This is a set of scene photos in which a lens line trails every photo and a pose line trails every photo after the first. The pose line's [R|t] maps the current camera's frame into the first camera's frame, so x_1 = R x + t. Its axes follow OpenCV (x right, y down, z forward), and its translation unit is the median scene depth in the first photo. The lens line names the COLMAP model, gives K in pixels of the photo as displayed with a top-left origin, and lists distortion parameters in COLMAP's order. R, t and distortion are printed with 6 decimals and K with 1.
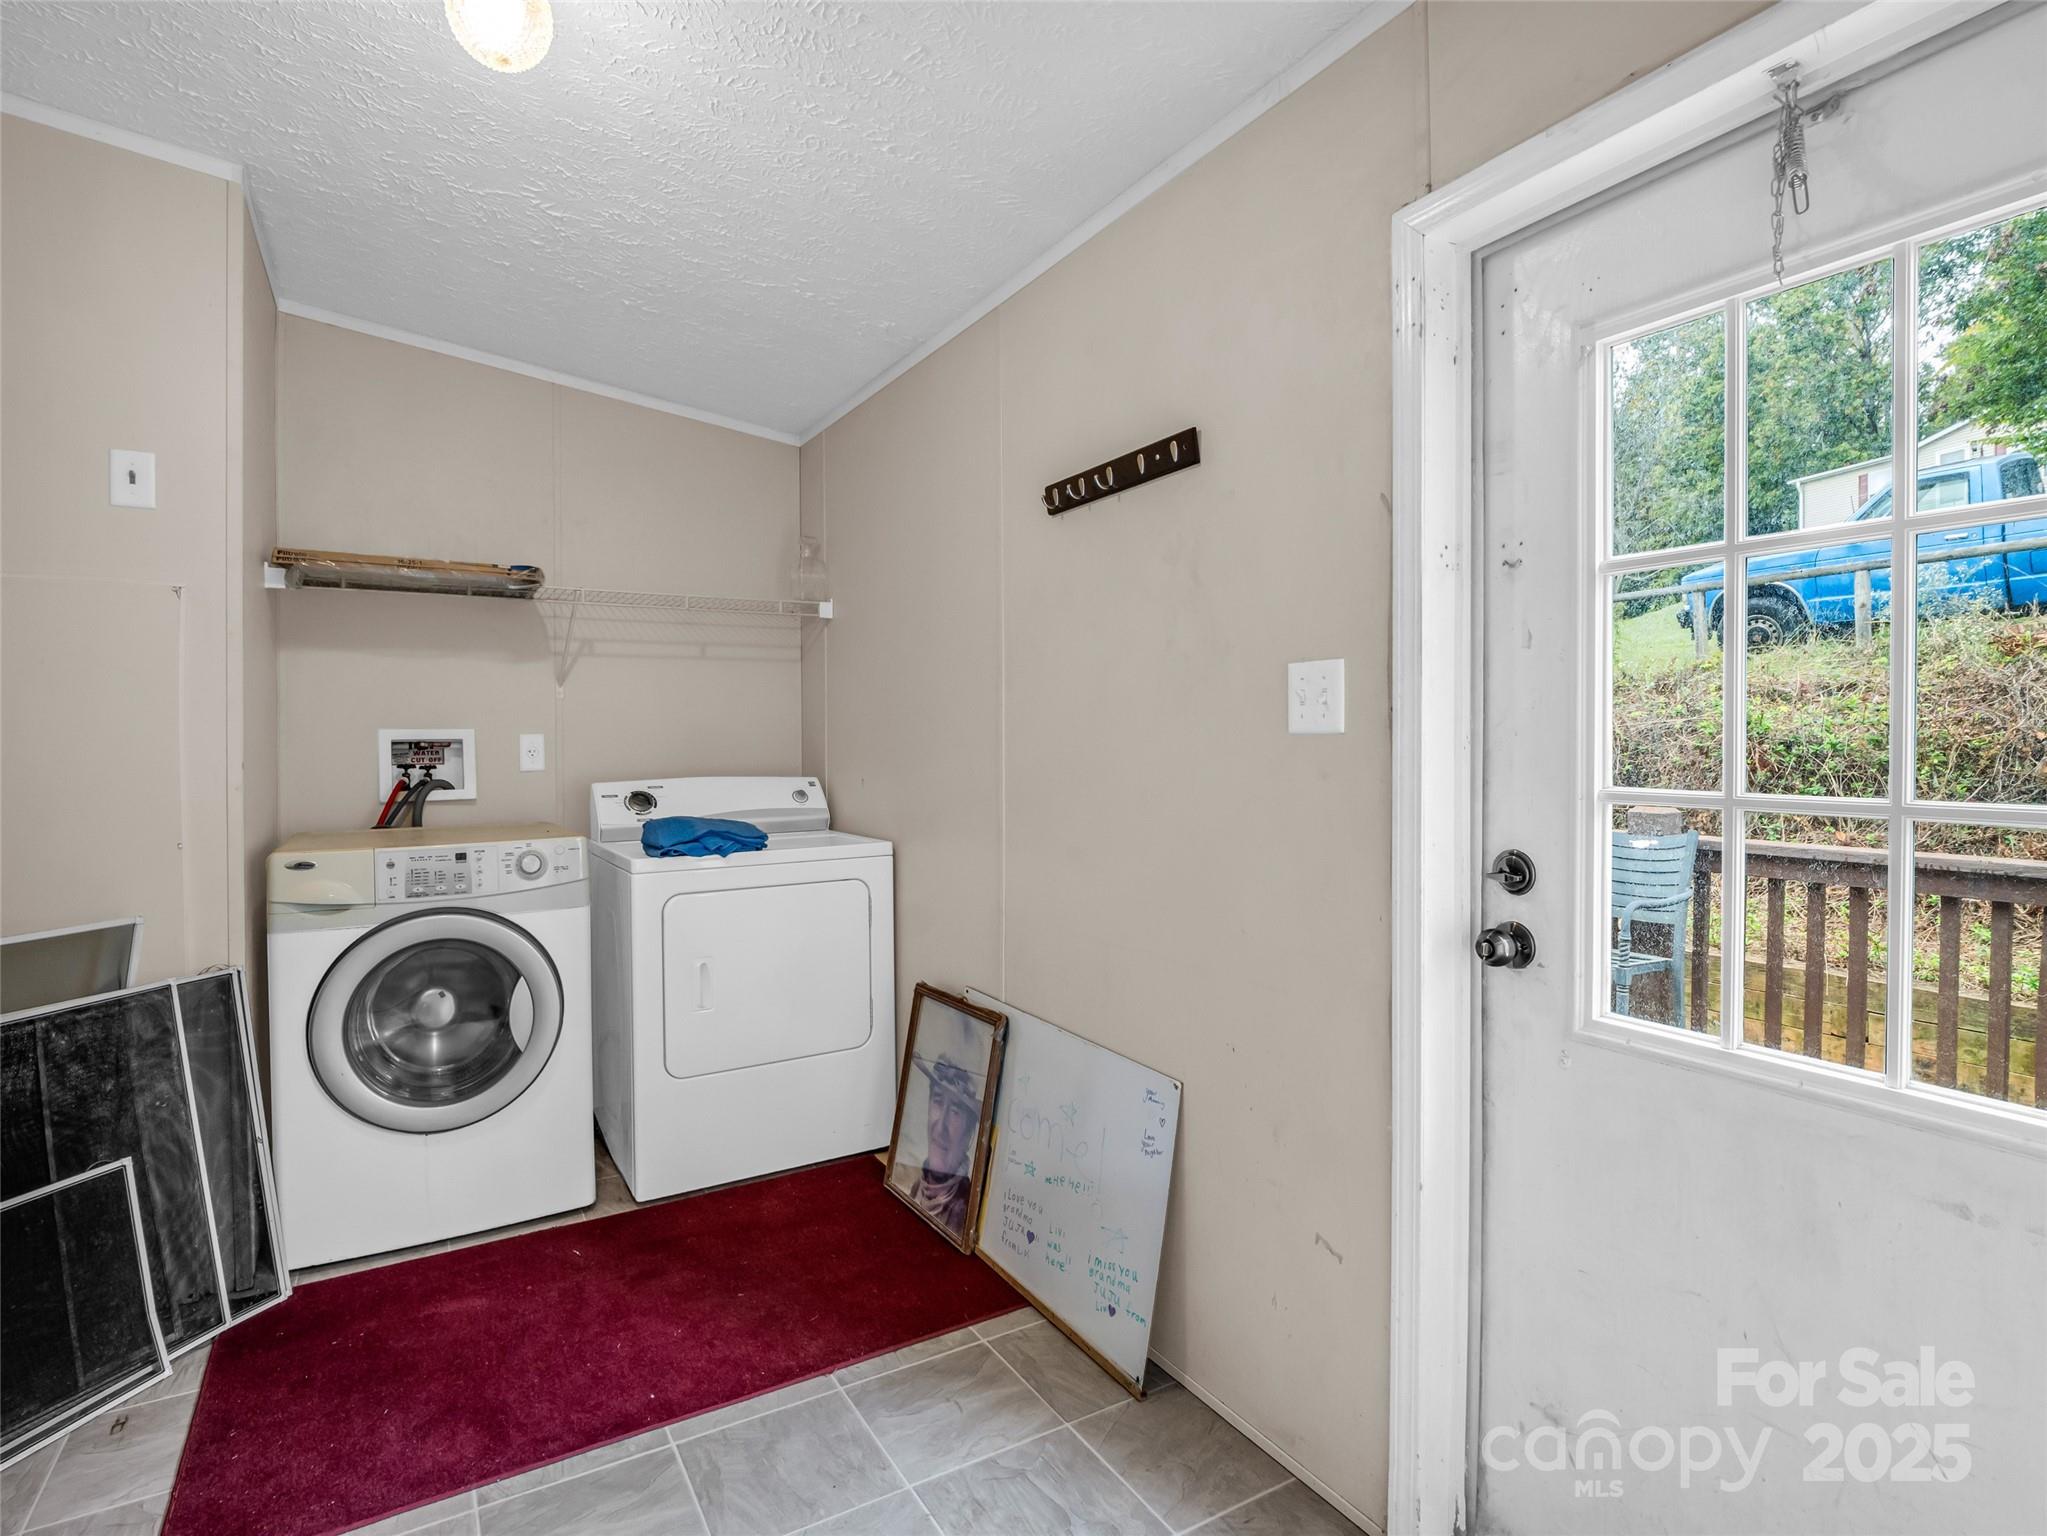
lens RADIAL K [[1039.1, 0, 1024.5], [0, 1039.1, 750.0], [0, 0, 1]] dist [0.003670, -0.008608]
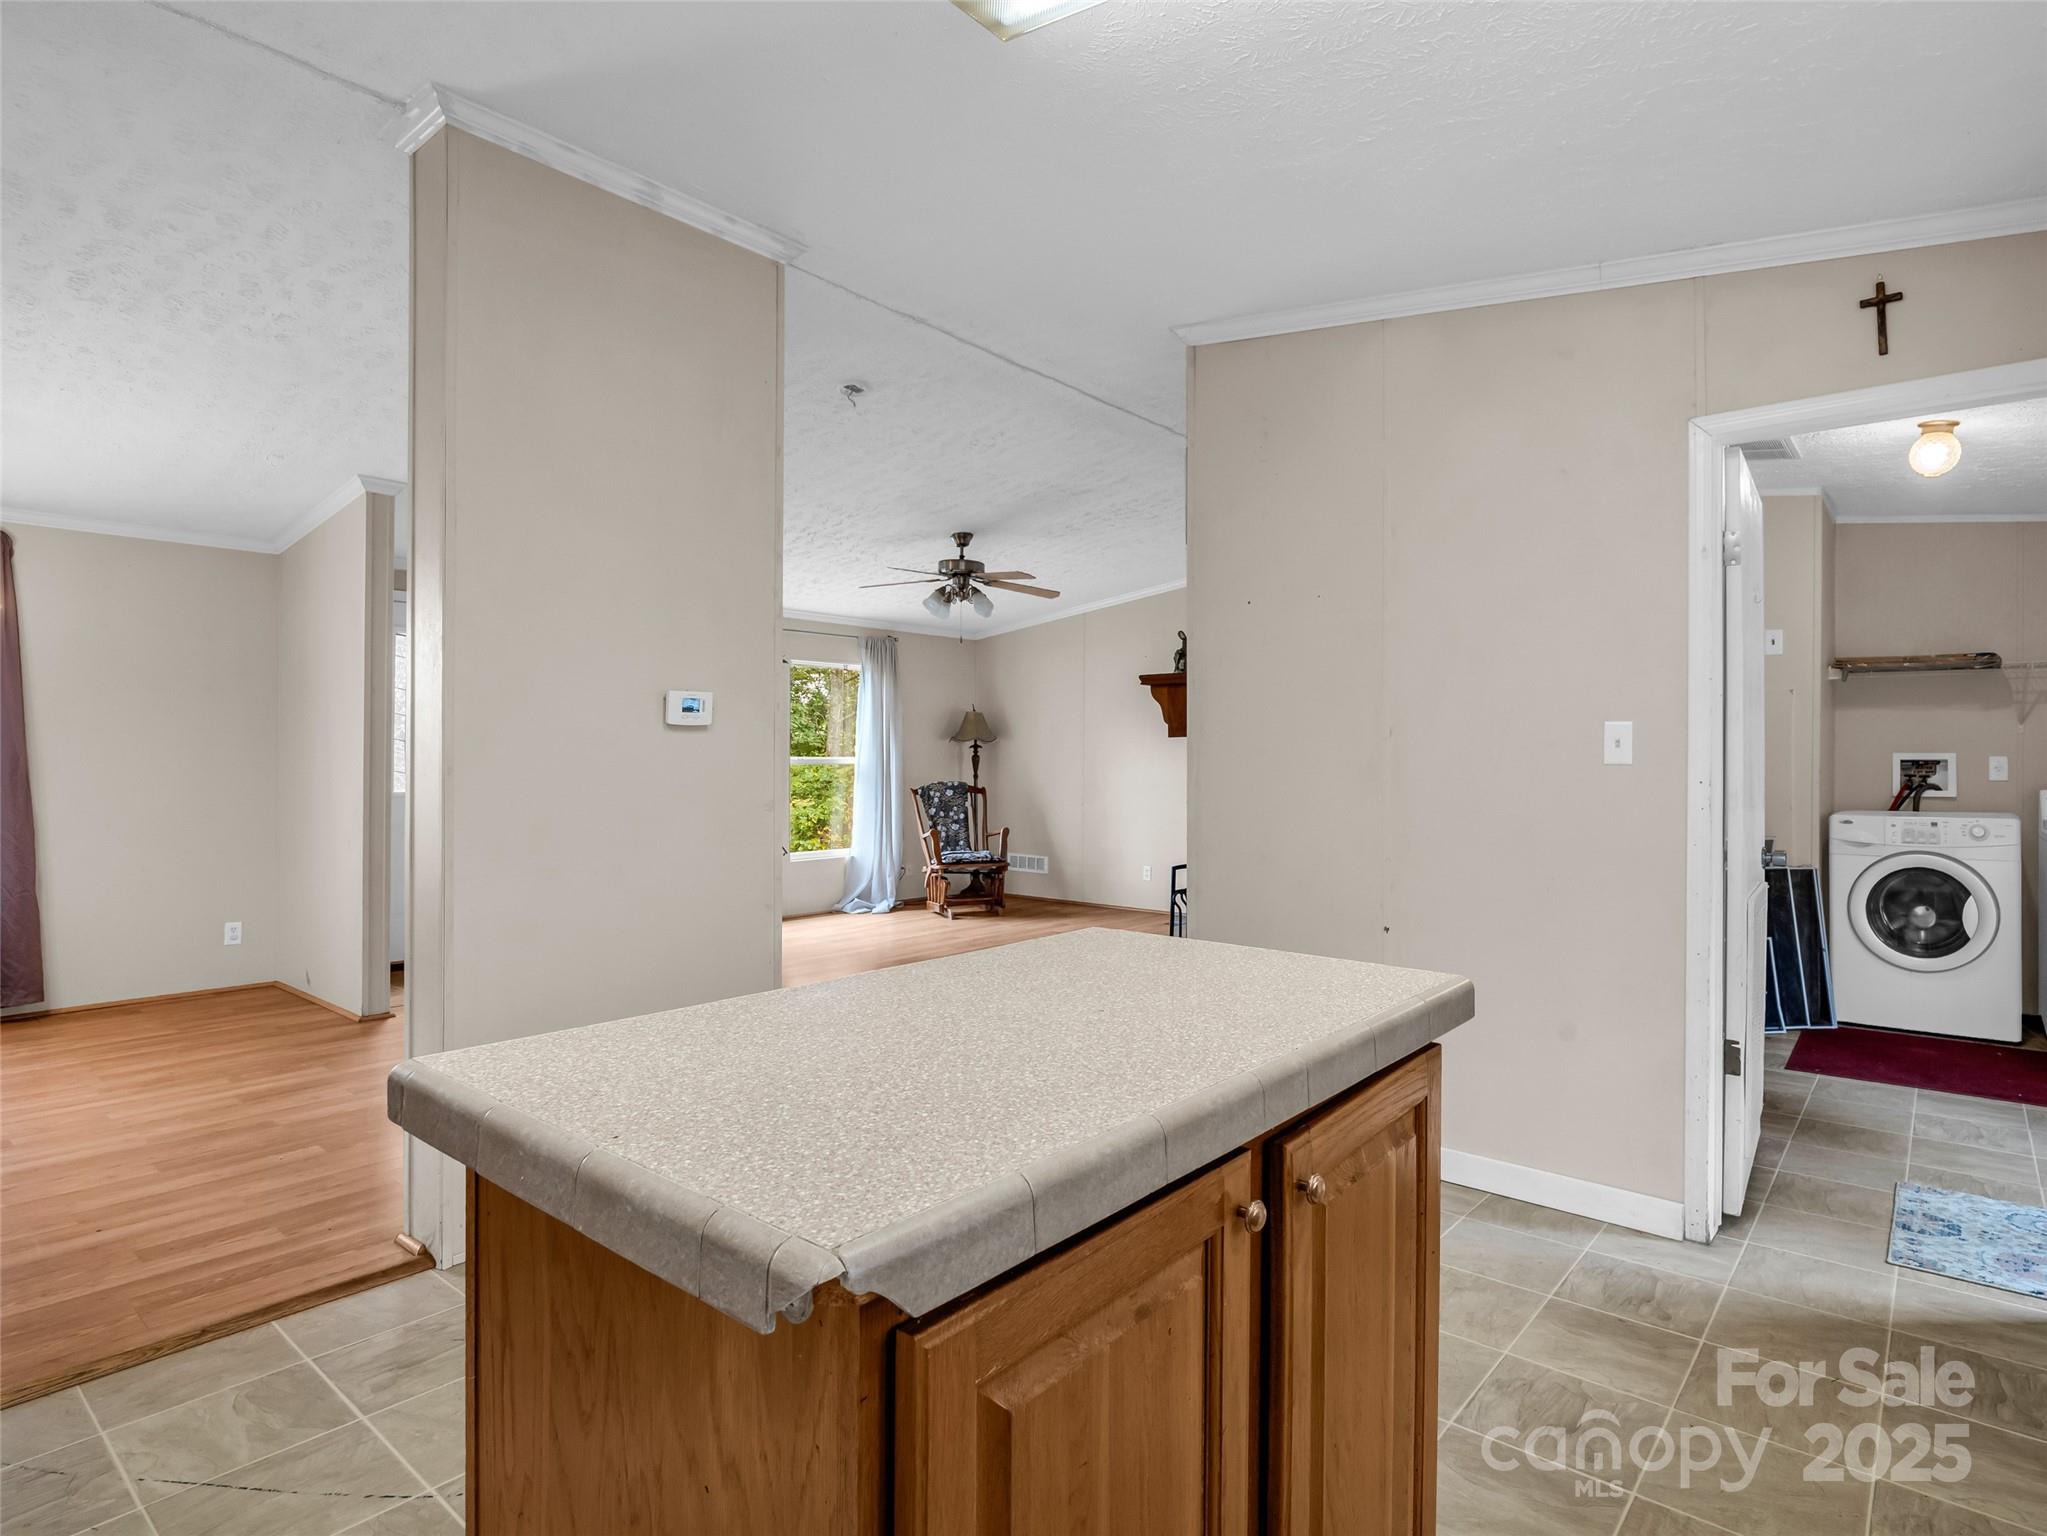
lens RADIAL K [[1096.4, 0, 1093.2], [0, 1096.4, 756.3], [0, 0, 1]] dist [-0.001887, -0.001826]
pose [[0.348717, 0.001912, -0.937226, 0.686976], [-0.014992, 0.999881, -0.003538, 0.012459], [0.937108, 0.015285, 0.348704, -0.973100]]
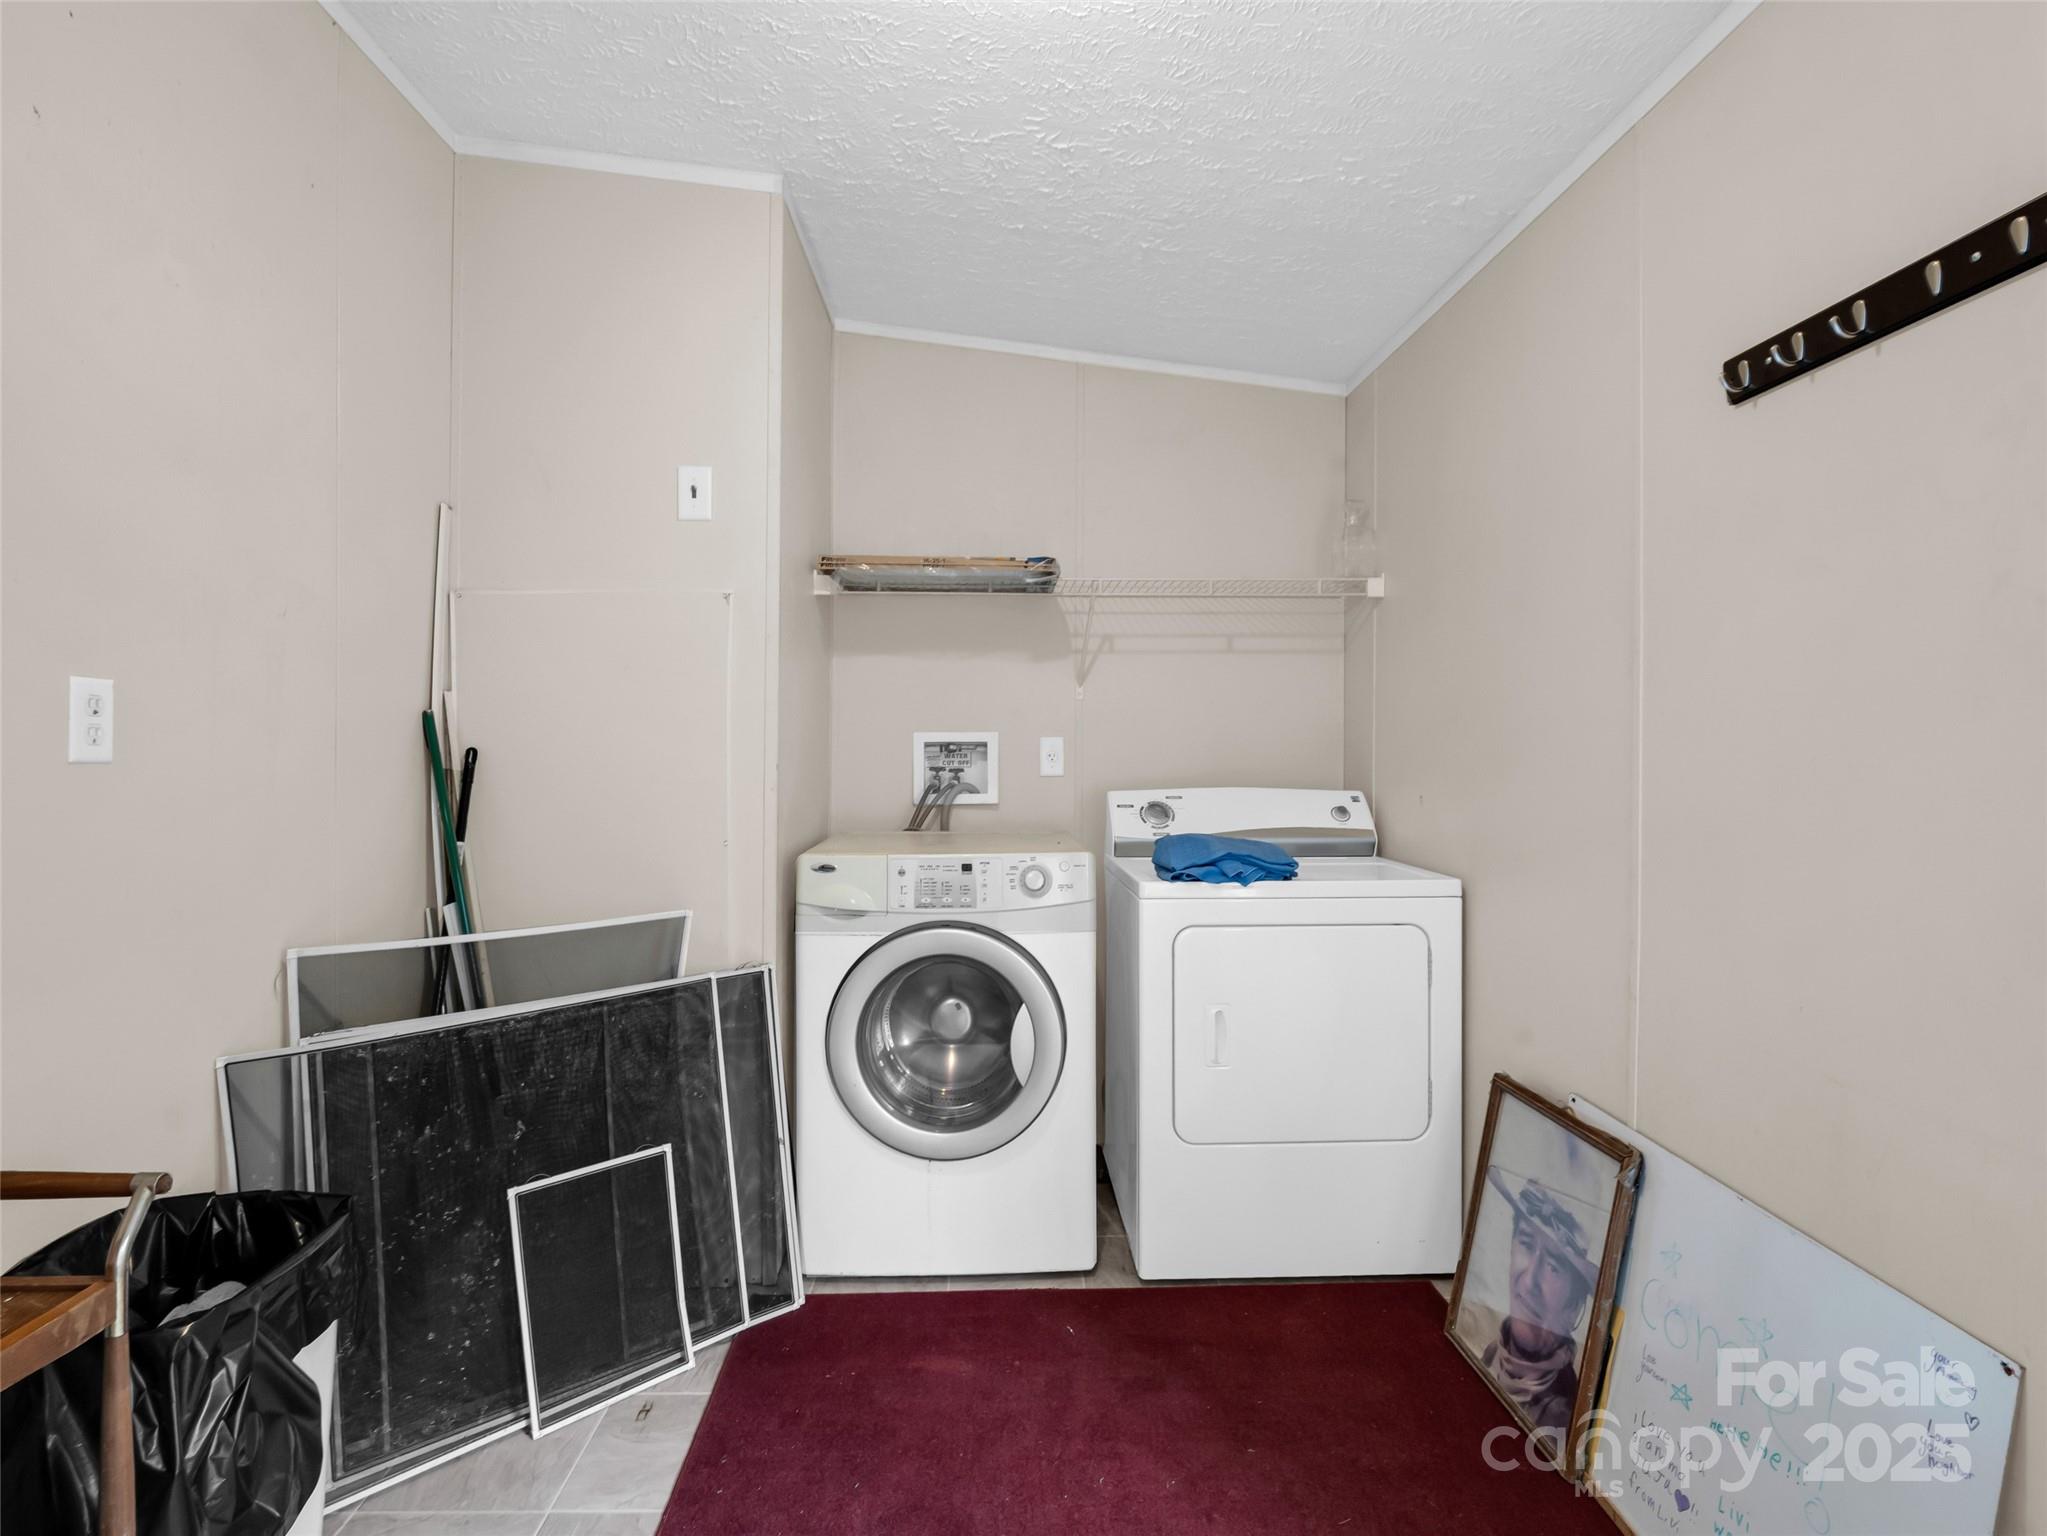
lens RADIAL K [[1039.1, 0, 1024.5], [0, 1039.1, 750.0], [0, 0, 1]] dist [0.003670, -0.008608]
pose [[0.870106, 0.010605, -0.492750, -0.035252], [-0.012899, 0.999916, -0.001256, -0.002668], [0.492695, 0.007449, 0.870170, 0.198645]]
